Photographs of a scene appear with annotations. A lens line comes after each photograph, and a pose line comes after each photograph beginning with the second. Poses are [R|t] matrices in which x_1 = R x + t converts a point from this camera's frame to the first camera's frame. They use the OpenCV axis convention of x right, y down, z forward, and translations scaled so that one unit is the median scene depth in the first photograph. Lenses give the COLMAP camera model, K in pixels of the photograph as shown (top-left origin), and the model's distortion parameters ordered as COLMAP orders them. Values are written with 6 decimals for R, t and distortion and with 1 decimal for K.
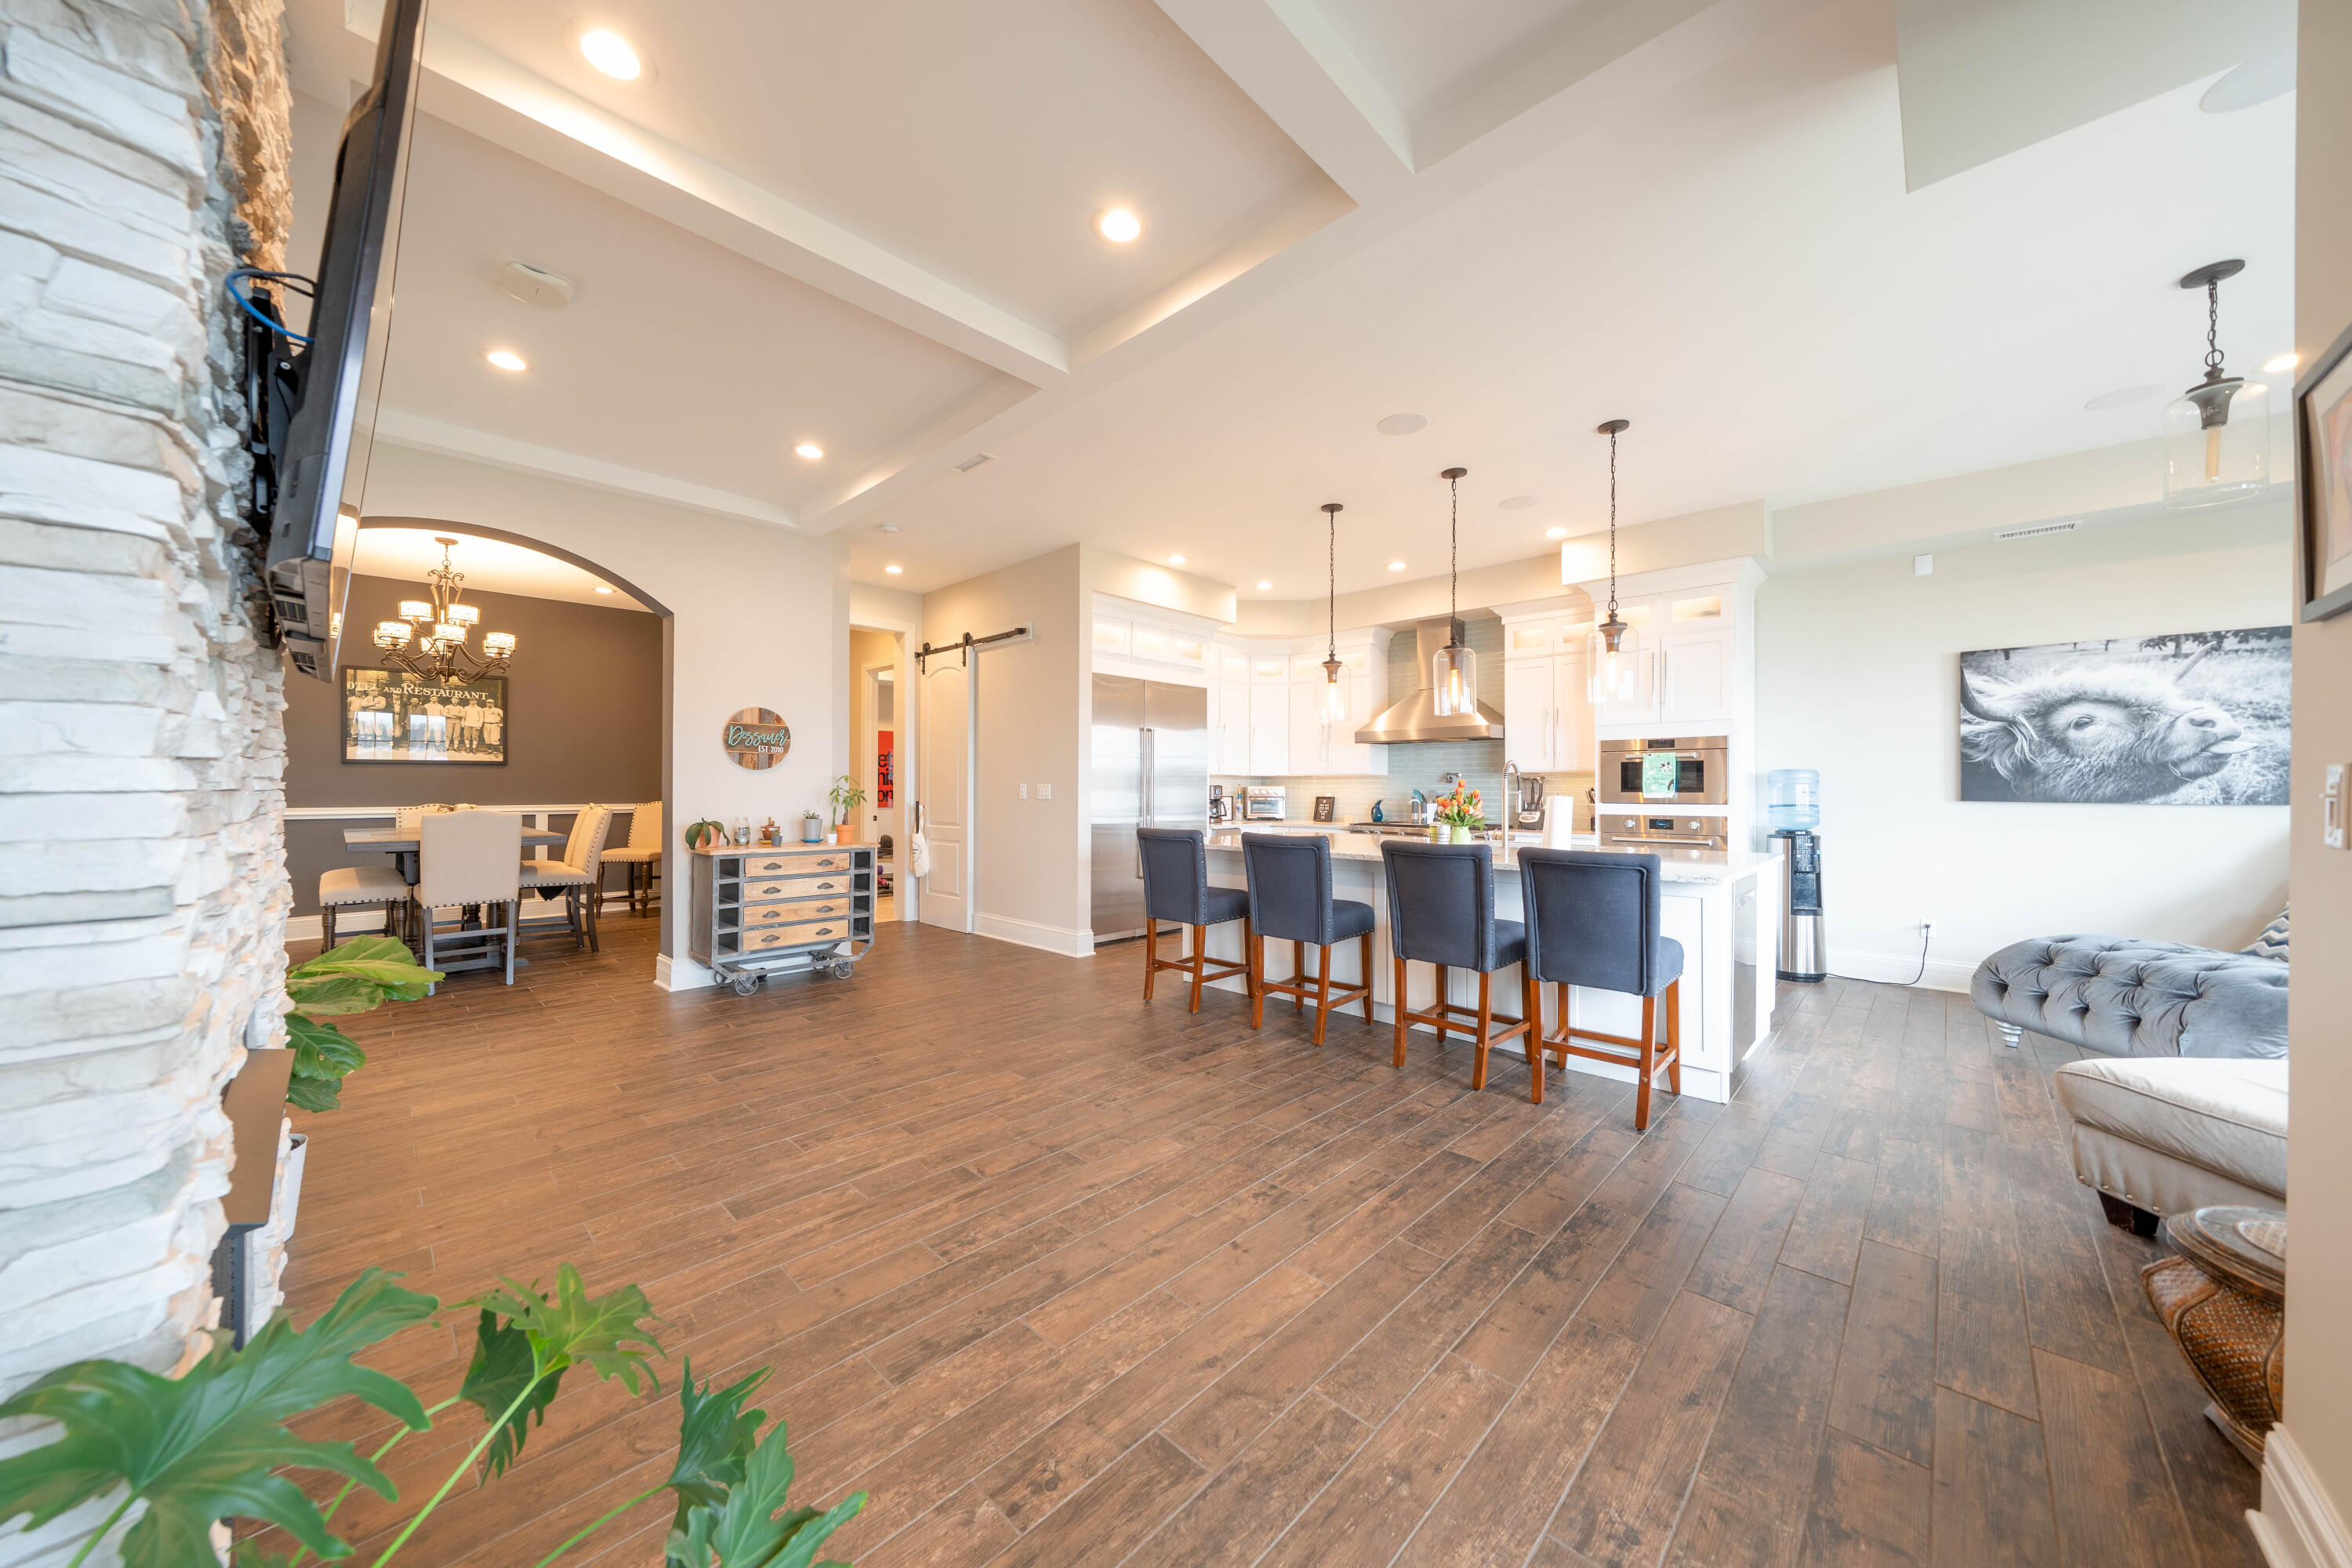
lens RADIAL K [[803.6, 0, 1175.7], [0, 803.6, 781.4], [0, 0, 1]] dist [-0.001213, -0.000112]
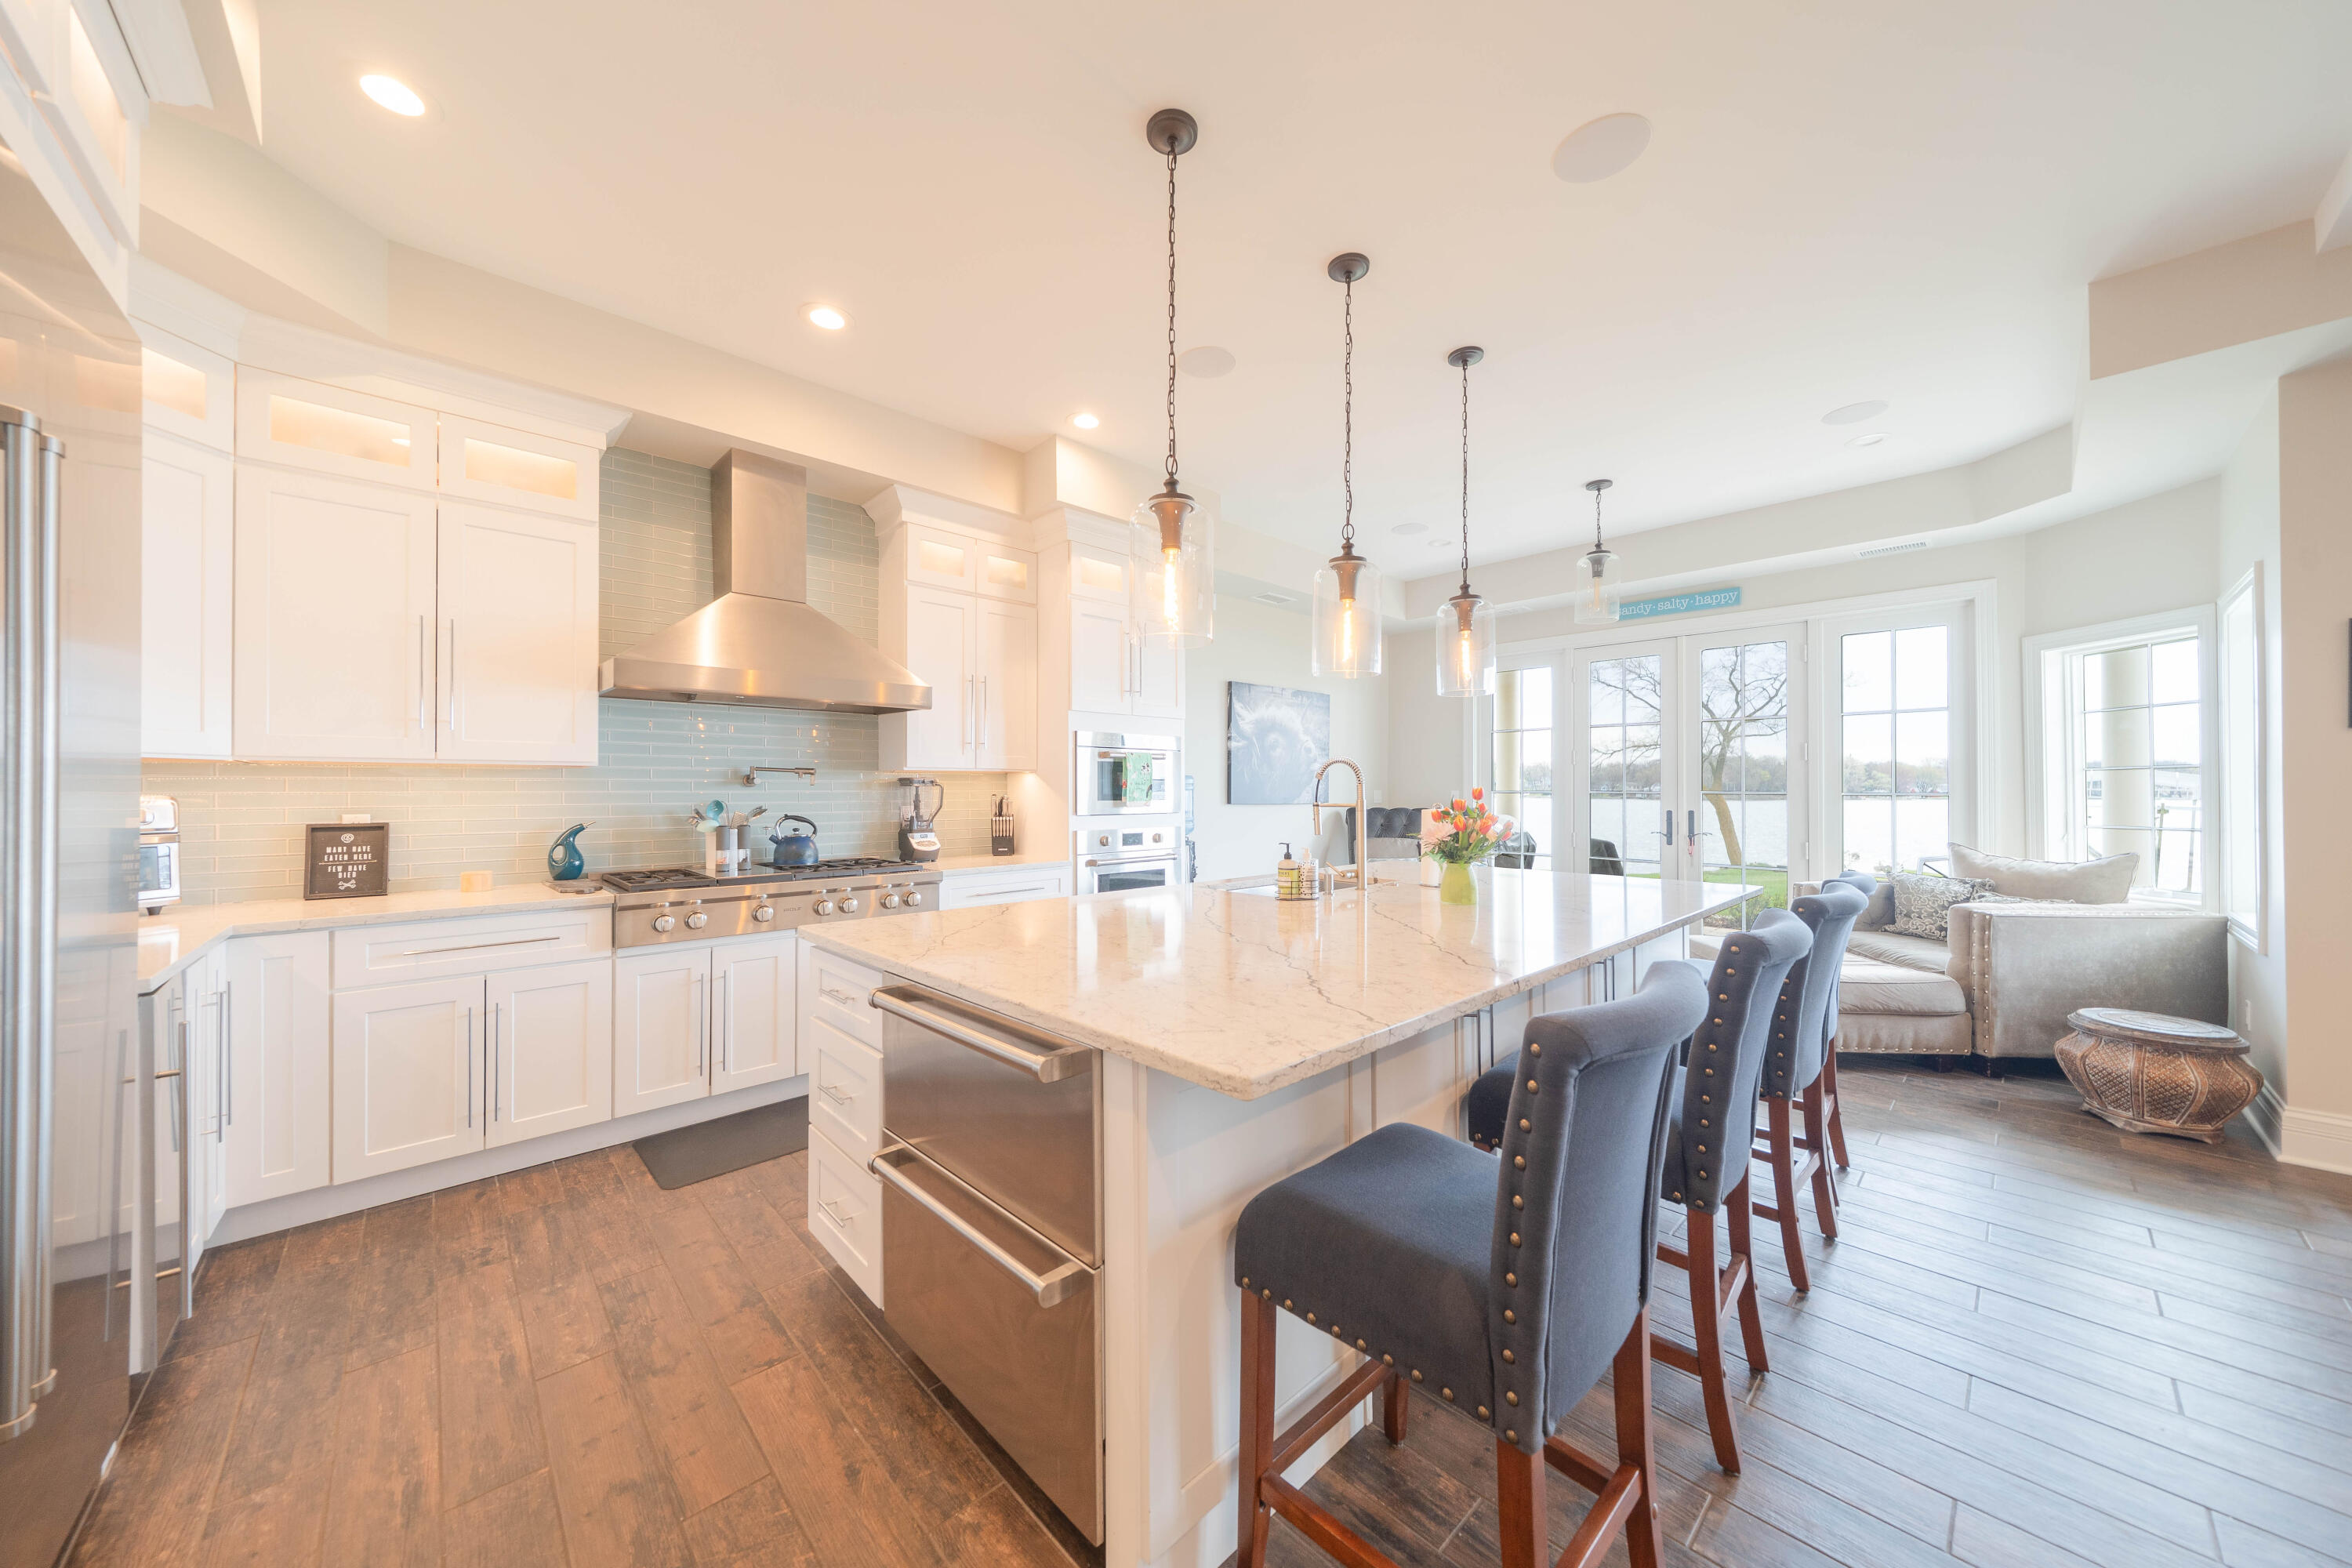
lens RADIAL K [[797.3, 0, 1138.9], [0, 797.3, 785.6], [0, 0, 1]] dist [-0.000036, -0.000053]
pose [[0.072256, 0.006218, 0.997367, -0.238586], [-0.004512, 0.999972, -0.005908, 0.004846], [-0.997376, -0.004073, 0.072282, 1.102429]]
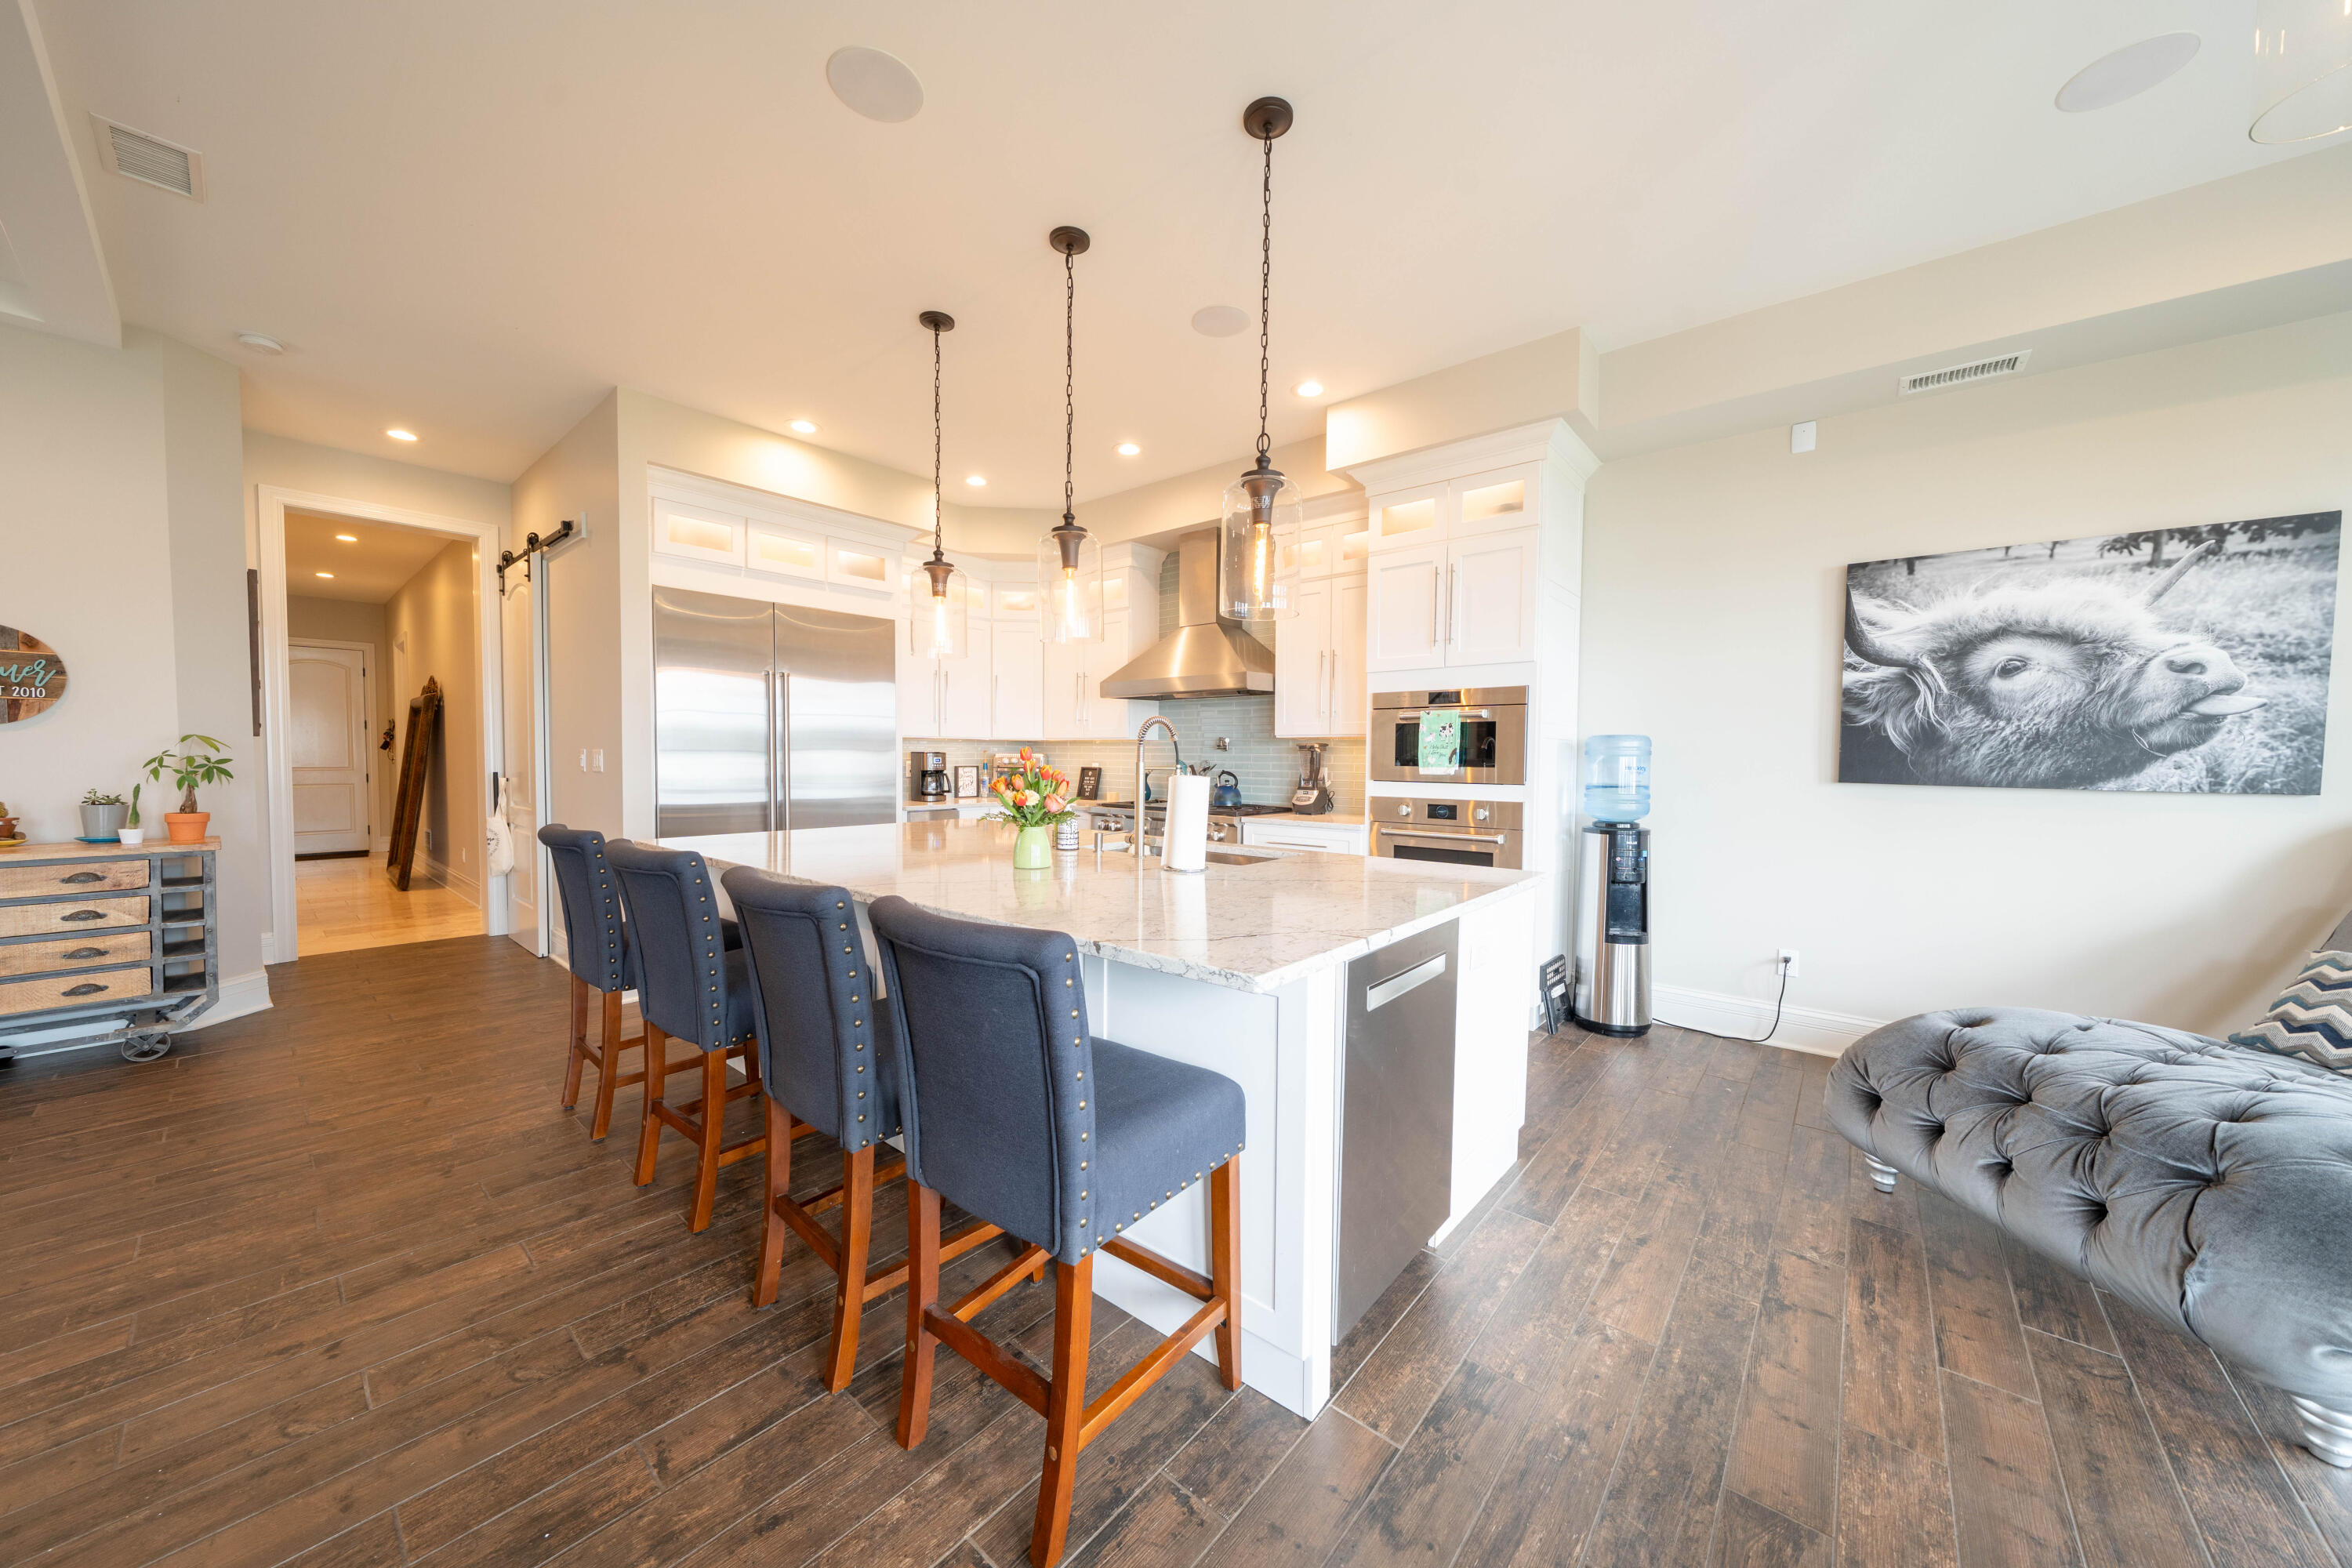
lens RADIAL K [[811.2, 0, 1185.7], [0, 811.2, 784.1], [0, 0, 1]] dist [0.001341, -0.000134]
pose [[0.997476, 0.002732, 0.070953, 0.387111], [-0.006061, 0.998889, 0.046740, -0.003696], [-0.070747, -0.047052, 0.996384, 0.361294]]
